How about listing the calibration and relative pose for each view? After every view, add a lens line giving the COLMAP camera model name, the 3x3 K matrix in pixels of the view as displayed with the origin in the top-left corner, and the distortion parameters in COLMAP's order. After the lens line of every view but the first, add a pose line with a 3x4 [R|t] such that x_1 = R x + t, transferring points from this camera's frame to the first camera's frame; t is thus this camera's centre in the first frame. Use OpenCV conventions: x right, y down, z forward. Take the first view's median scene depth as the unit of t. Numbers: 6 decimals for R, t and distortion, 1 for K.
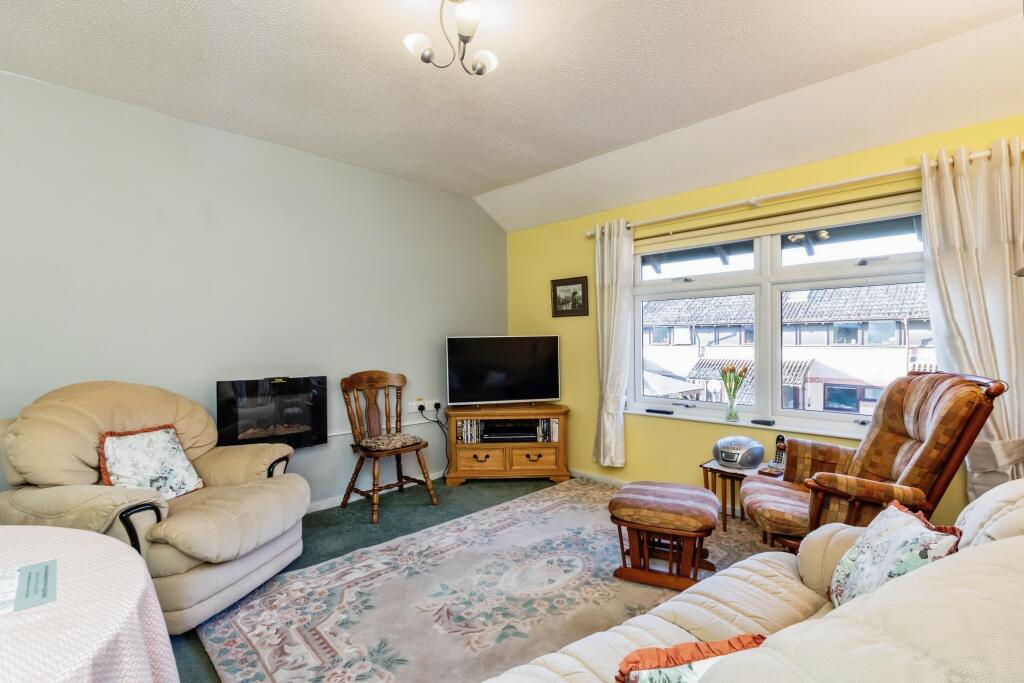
lens RADIAL K [[477.0, 0, 502.3], [0, 477.0, 358.1], [0, 0, 1]] dist [-0.004668, -0.000255]
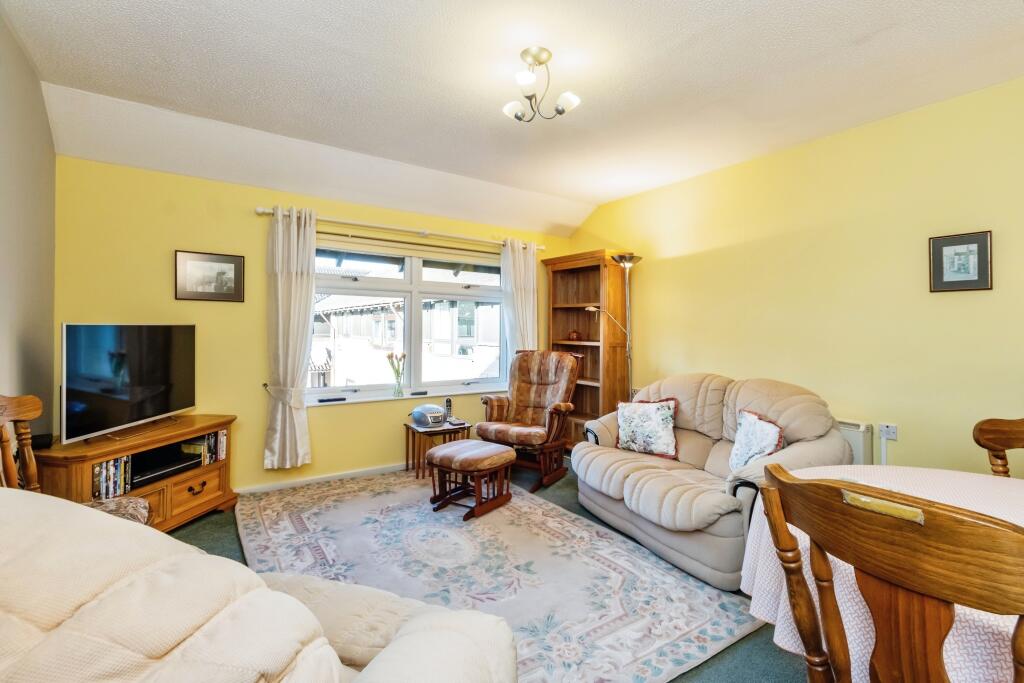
lens RADIAL K [[477.0, 0, 525.7], [0, 477.0, 329.5], [0, 0, 1]] dist [-0.004668, -0.000255]
pose [[0.158624, 0.013243, 0.987250, -0.674744], [0.025456, 0.999523, -0.017498, -0.014497], [-0.987011, 0.027907, 0.158211, 0.430804]]
